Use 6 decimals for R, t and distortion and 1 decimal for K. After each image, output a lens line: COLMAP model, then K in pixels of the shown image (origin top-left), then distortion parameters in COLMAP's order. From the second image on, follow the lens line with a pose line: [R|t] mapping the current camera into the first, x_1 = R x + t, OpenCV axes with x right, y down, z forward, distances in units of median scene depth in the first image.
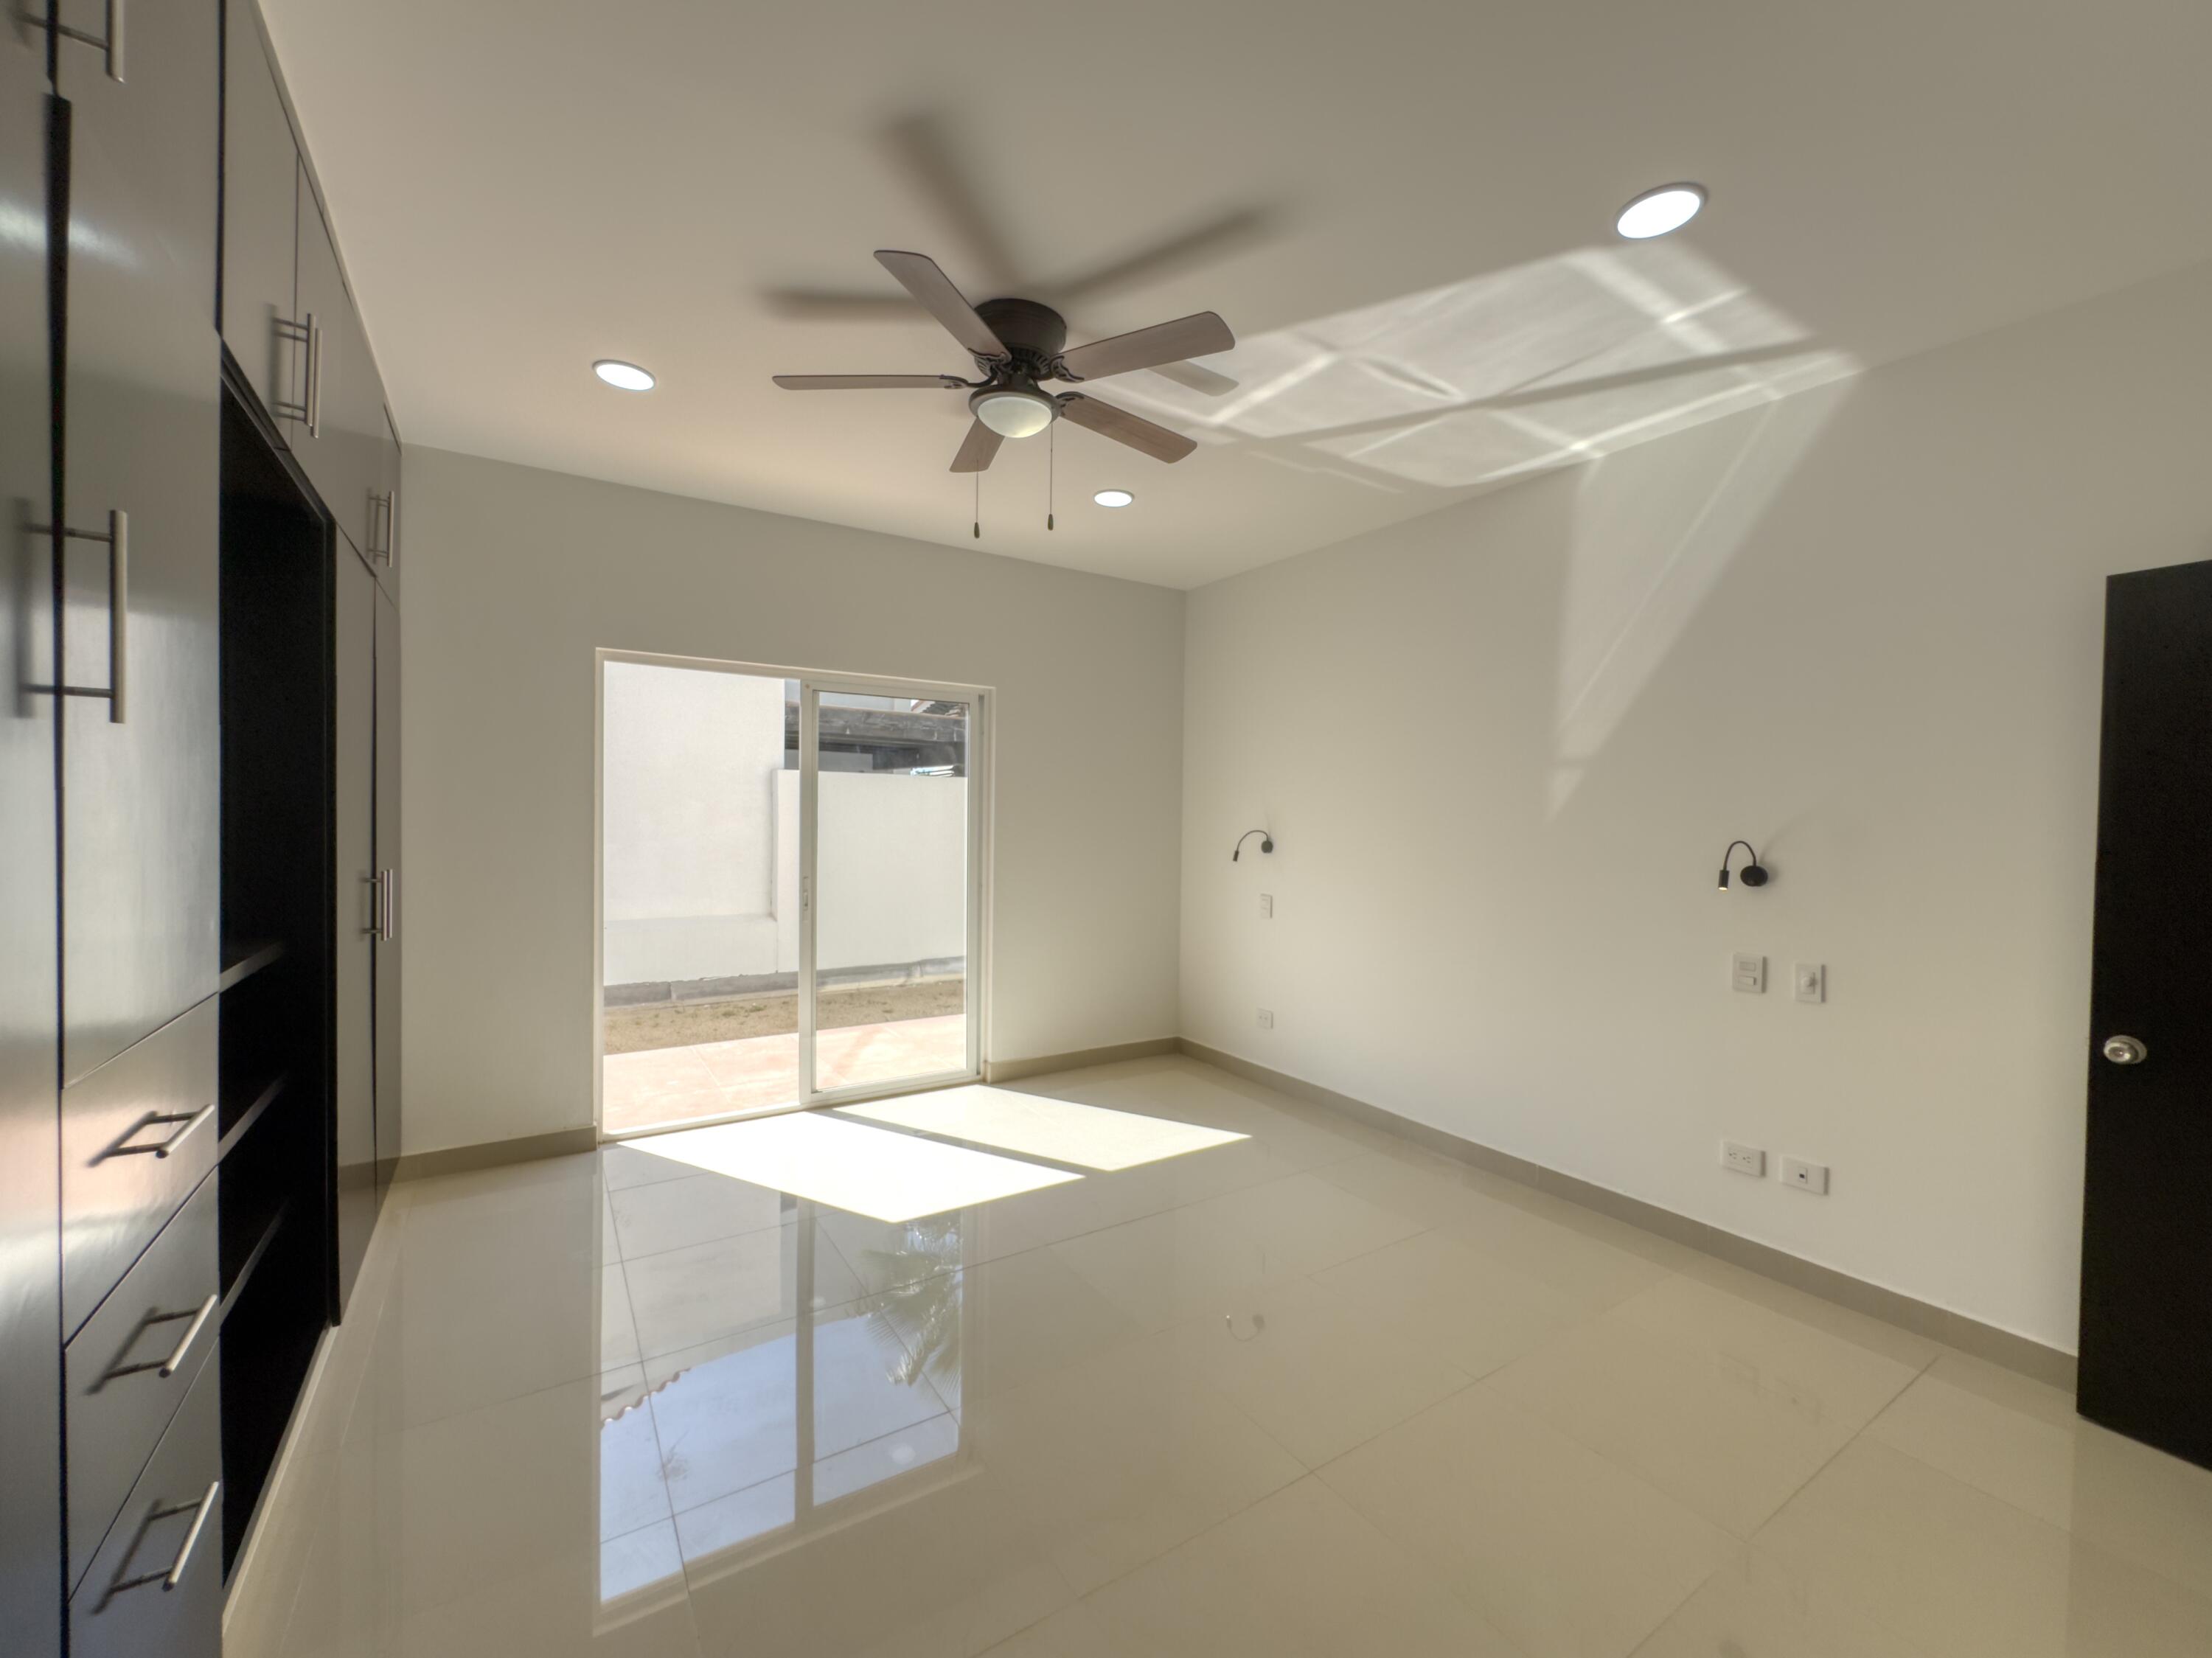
lens RADIAL K [[911.0, 0, 1142.5], [0, 911.0, 834.6], [0, 0, 1]] dist [0.000710, 0.000214]
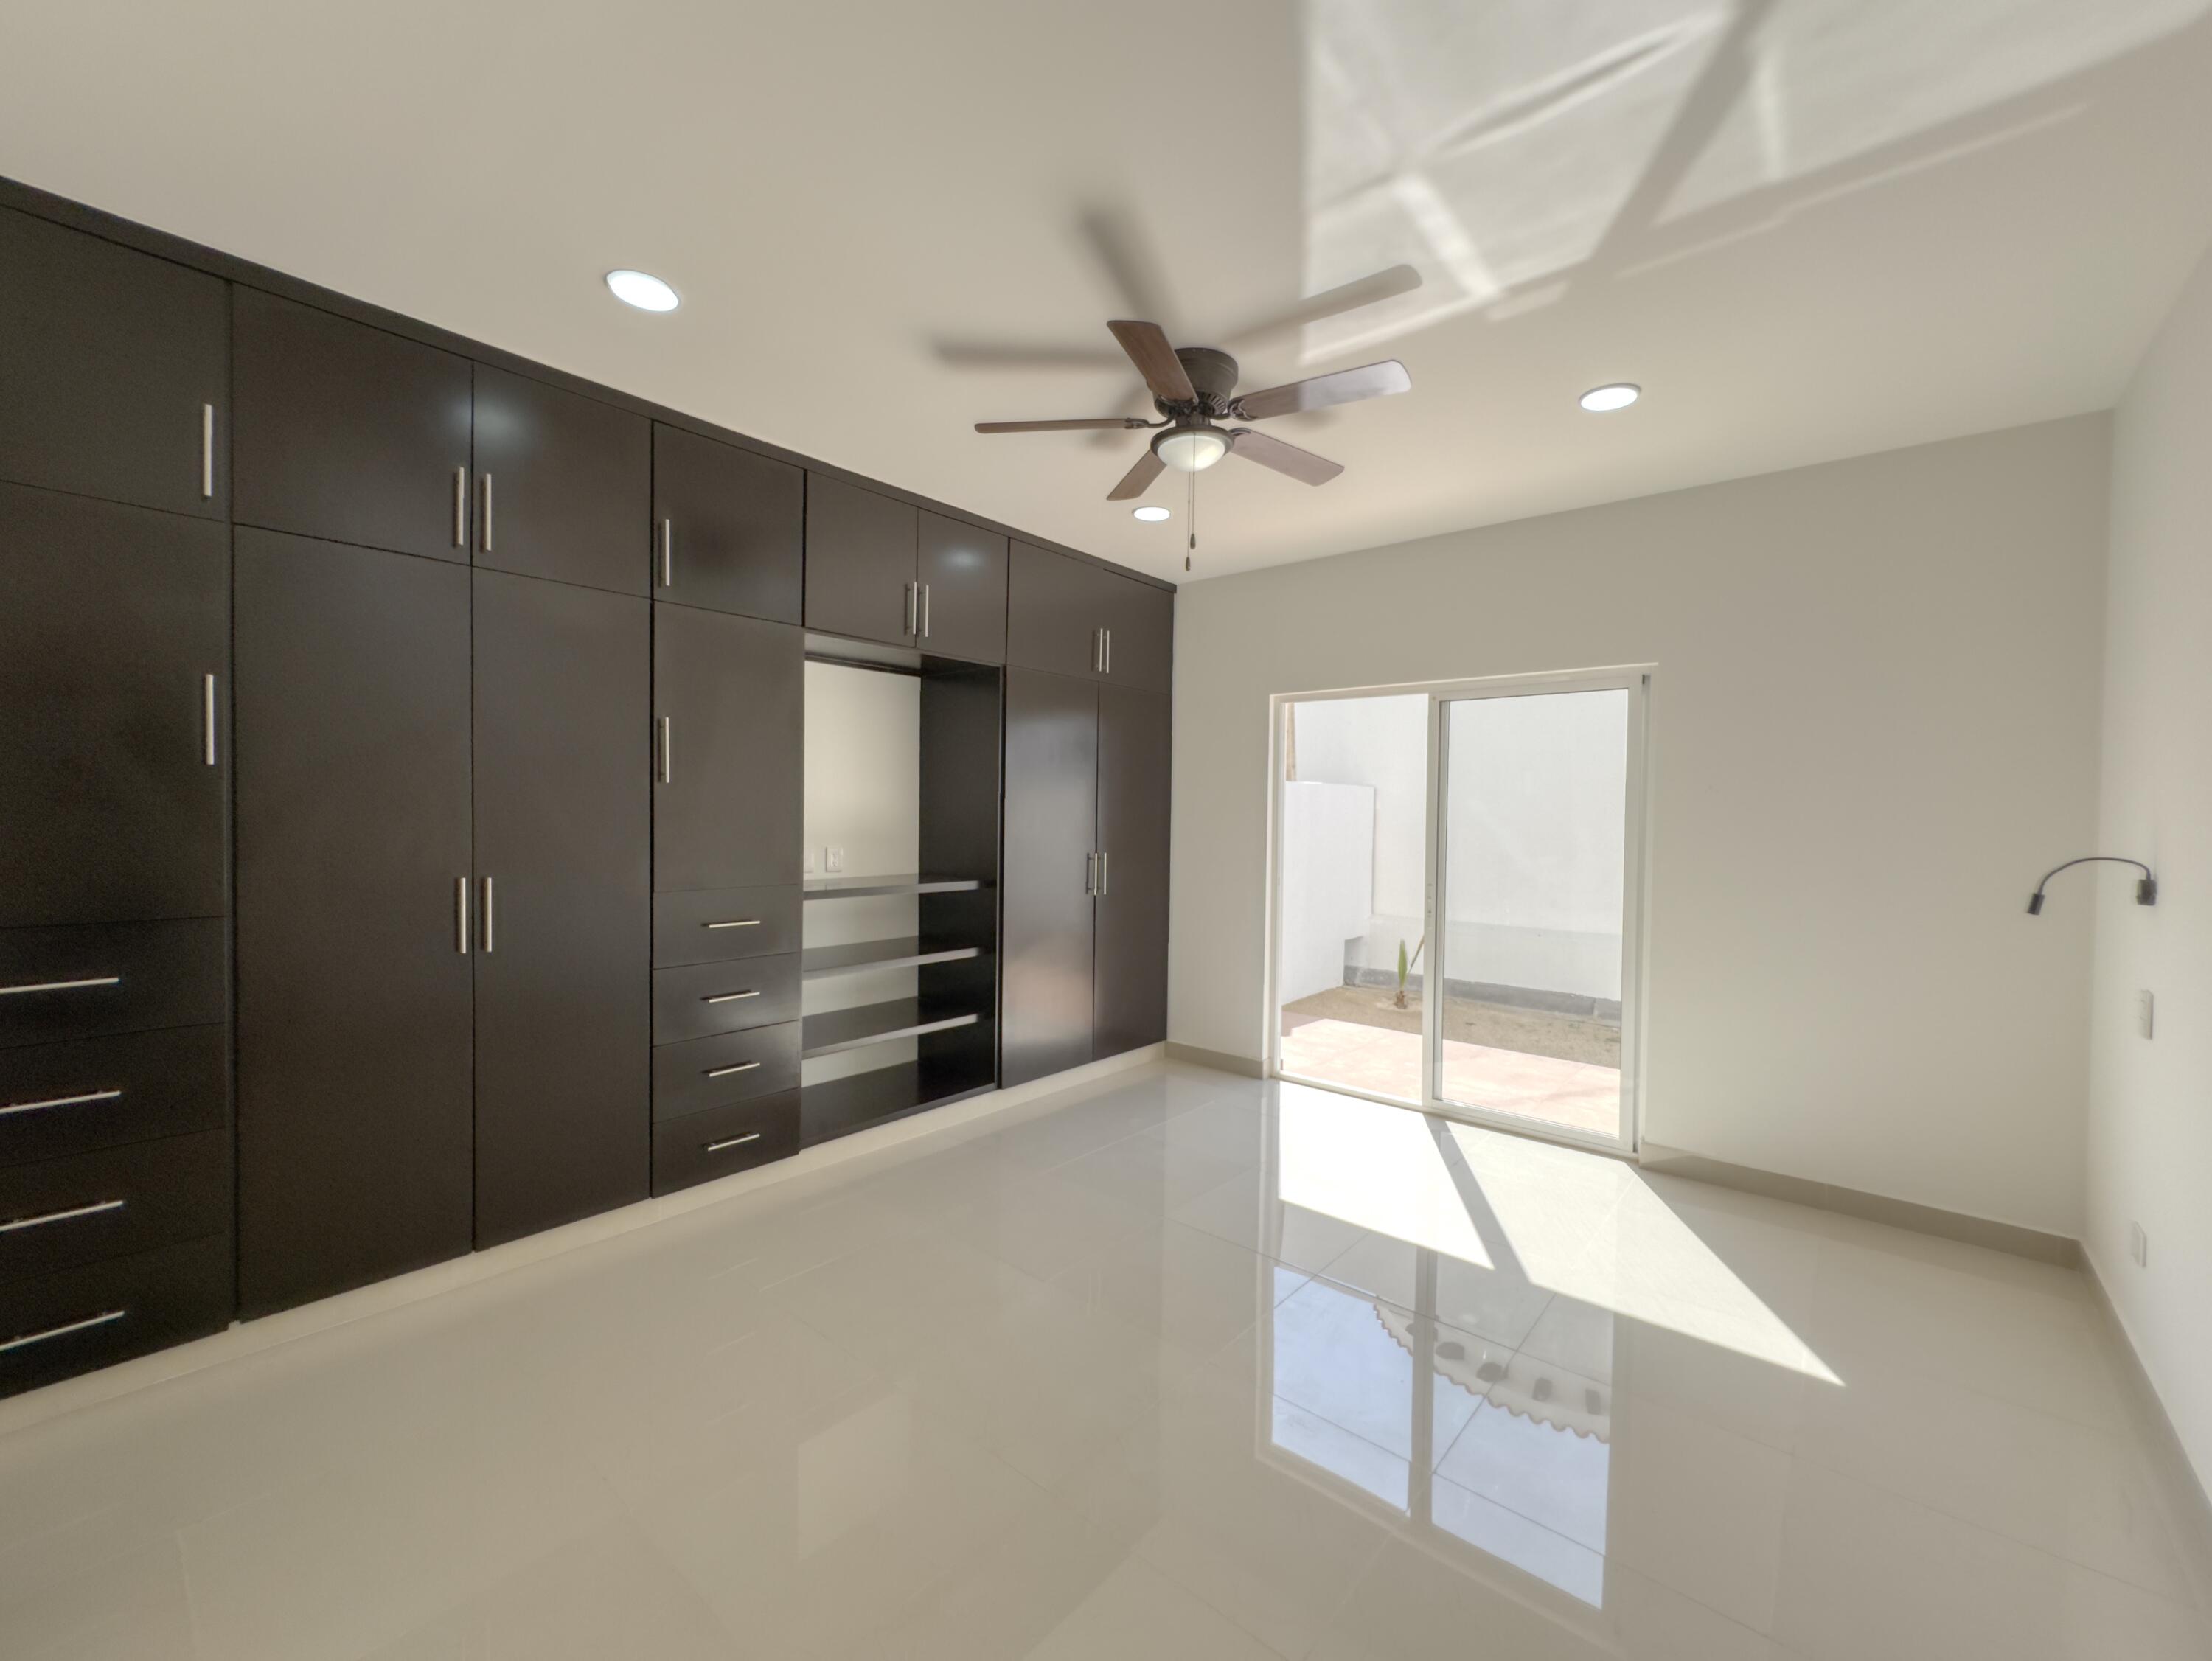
lens RADIAL K [[885.3, 0, 1054.4], [0, 885.3, 823.8], [0, 0, 1]] dist [0.014920, 0.000296]
pose [[0.253627, 0.001590, -0.967301, 0.485449], [-0.034445, 0.999379, -0.007389, 0.000597], [0.966689, 0.035193, 0.253524, 0.334573]]
